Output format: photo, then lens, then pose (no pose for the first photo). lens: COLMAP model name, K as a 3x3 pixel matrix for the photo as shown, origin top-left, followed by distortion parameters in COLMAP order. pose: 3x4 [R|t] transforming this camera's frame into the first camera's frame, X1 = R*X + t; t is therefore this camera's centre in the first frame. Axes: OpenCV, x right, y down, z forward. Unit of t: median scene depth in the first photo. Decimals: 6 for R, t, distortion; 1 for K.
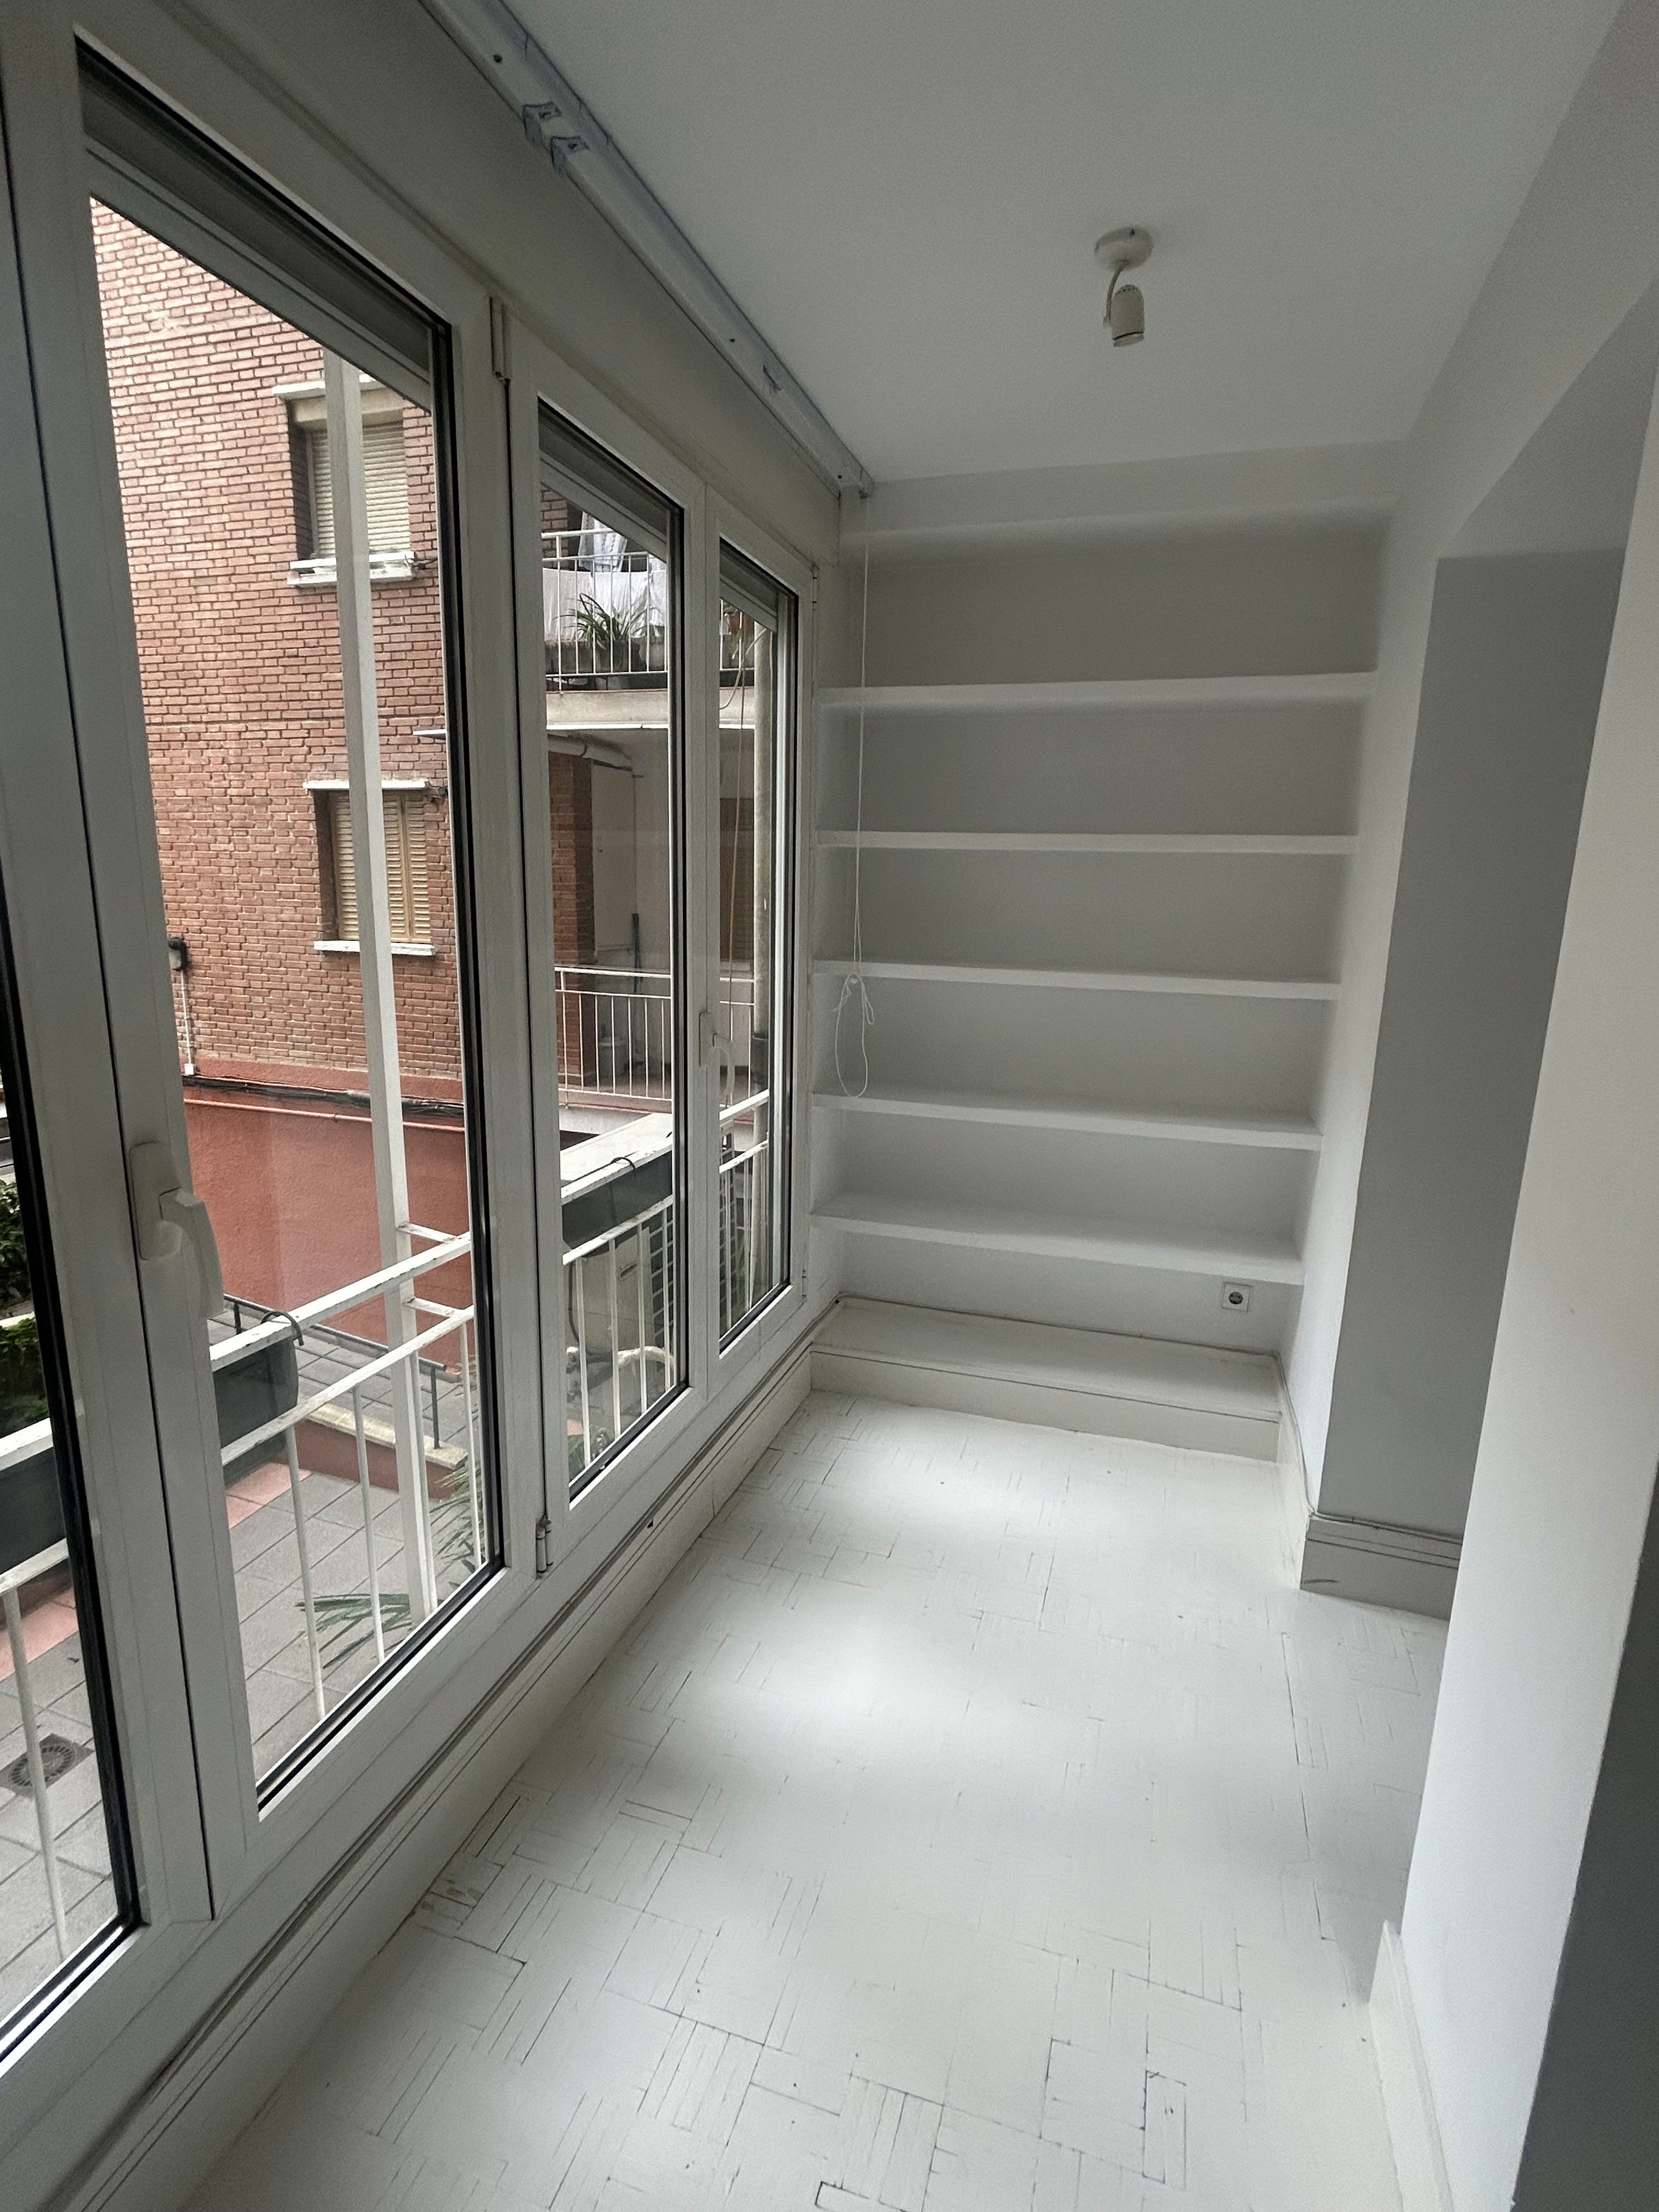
lens RADIAL K [[1060.1, 0, 830.4], [0, 1060.1, 1105.3], [0, 0, 1]] dist [-0.001886, -0.000714]
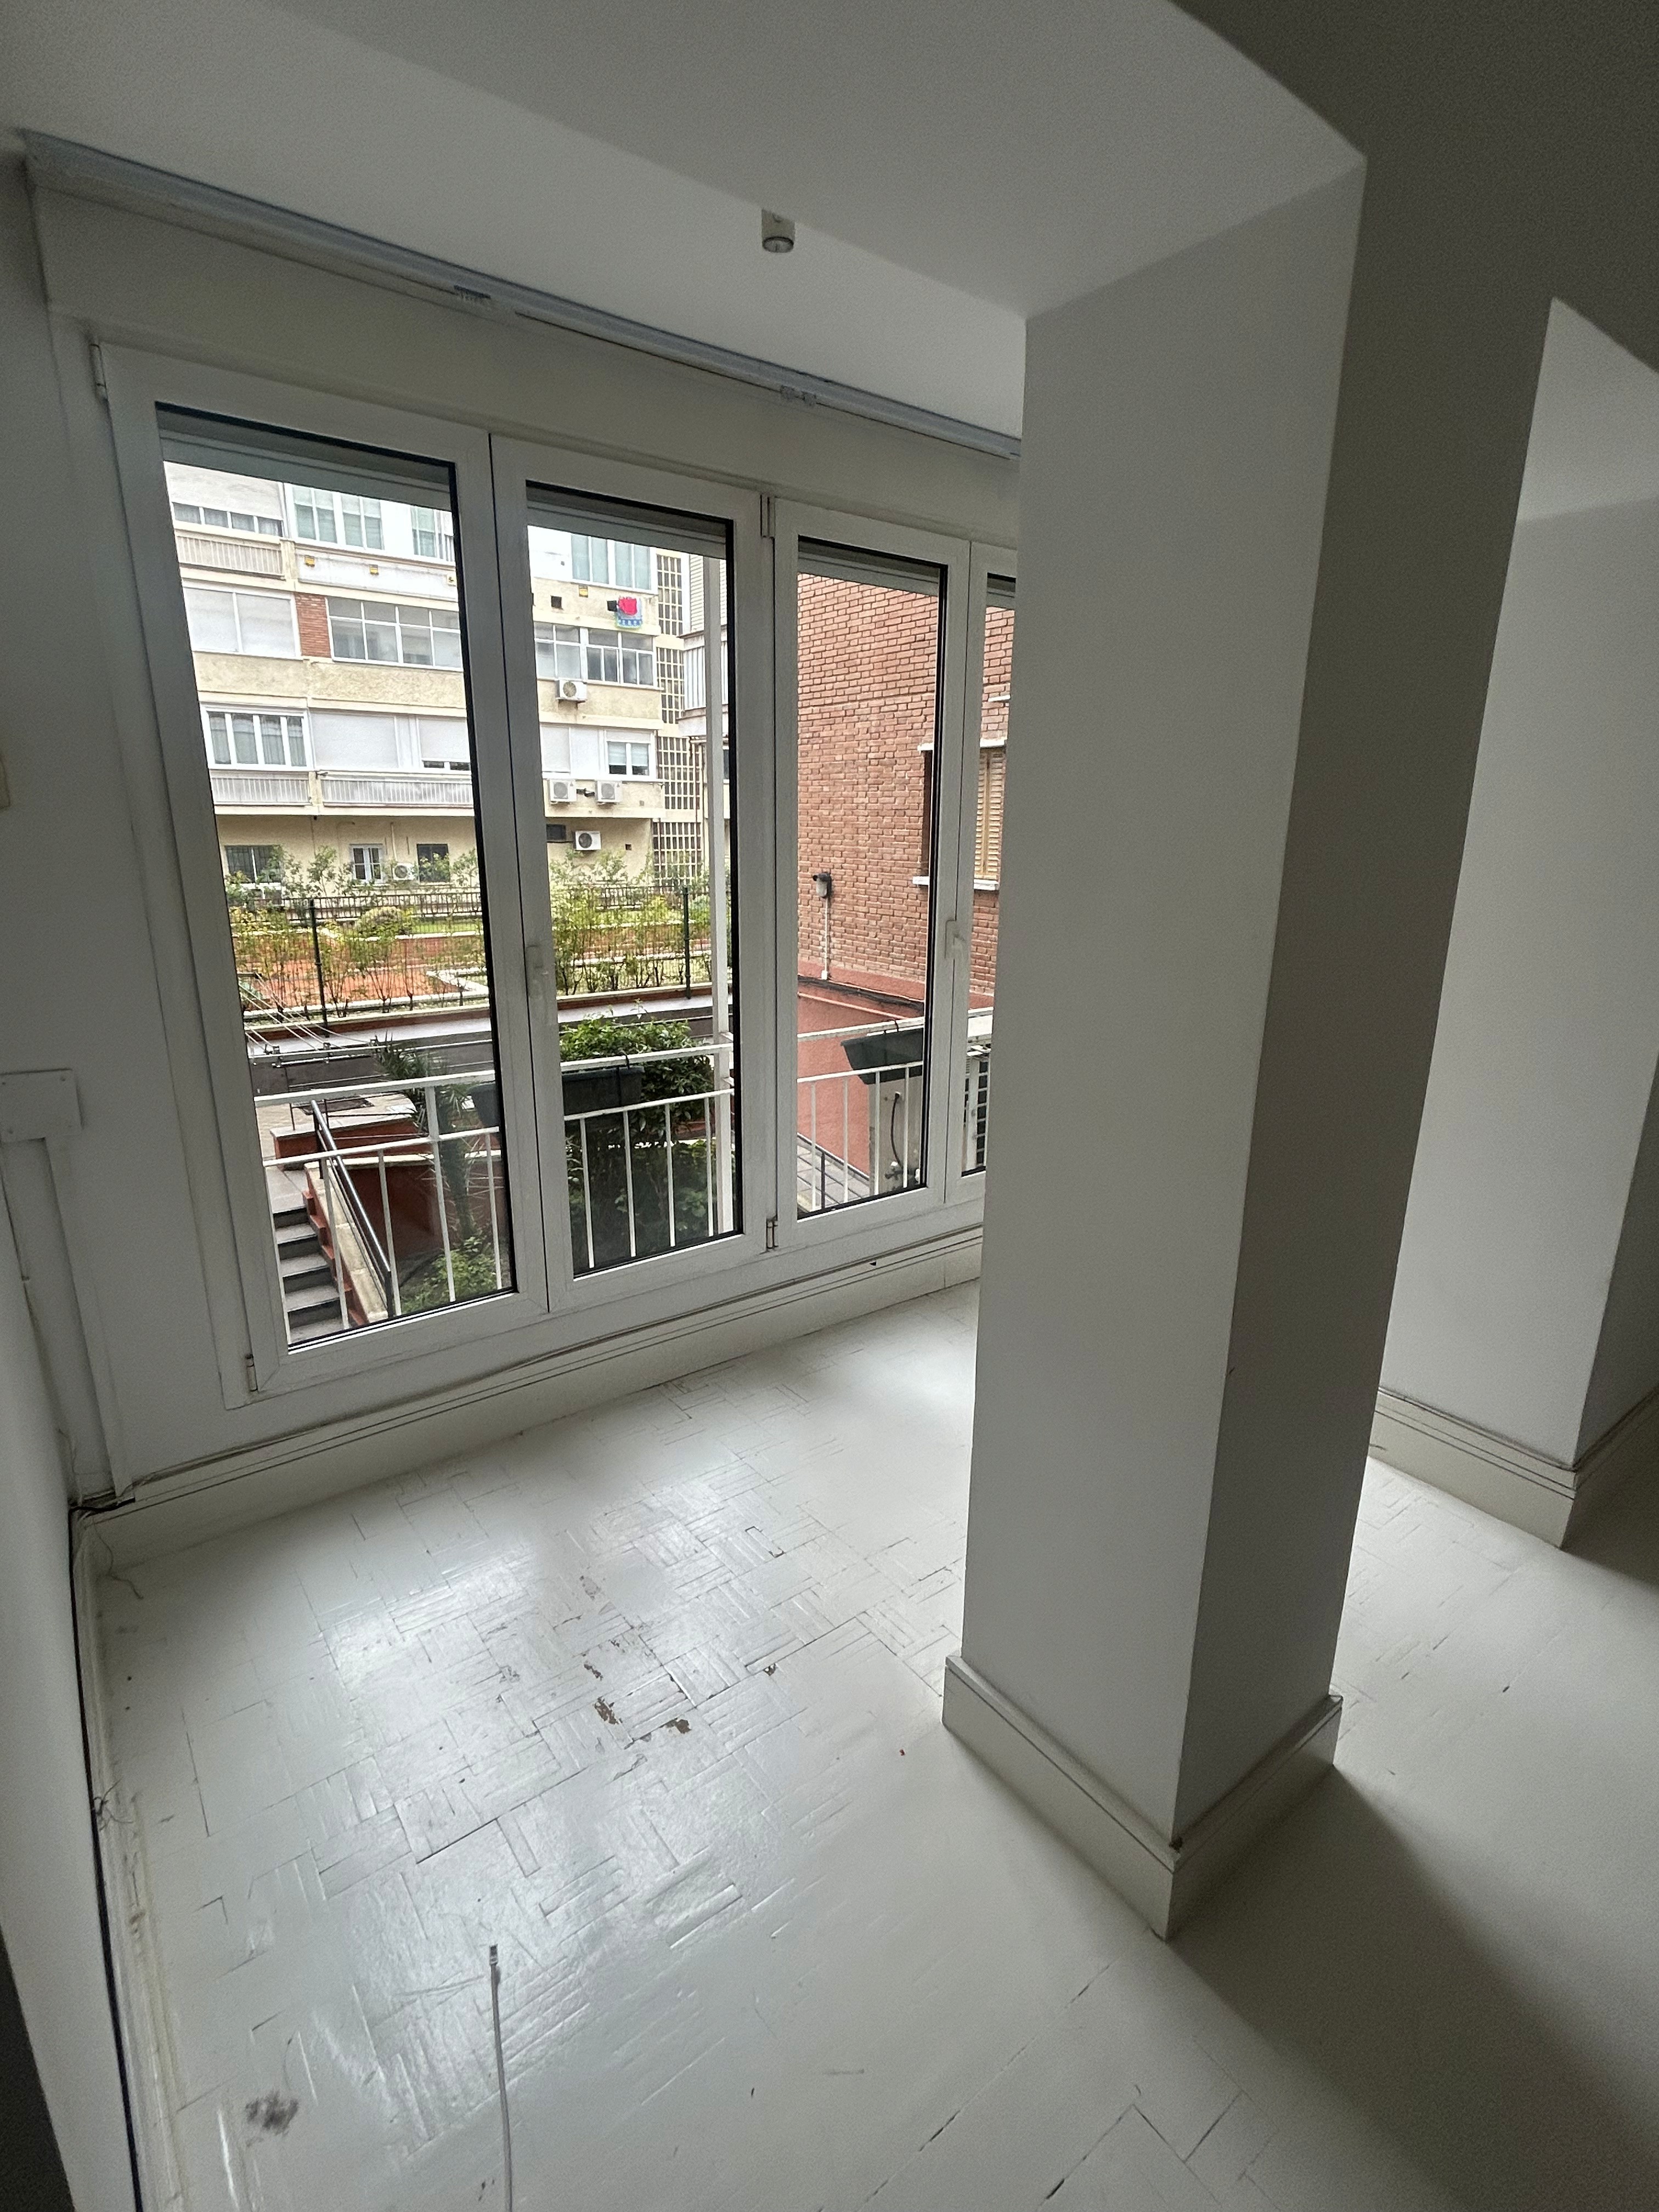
lens RADIAL K [[1060.1, 0, 837.4], [0, 1060.1, 1104.5], [0, 0, 1]] dist [-0.001886, -0.000714]
pose [[0.822551, 0.135190, -0.552389, 0.154252], [-0.107332, 0.990781, 0.082656, 0.014862], [0.558471, -0.008700, 0.829479, -0.069563]]
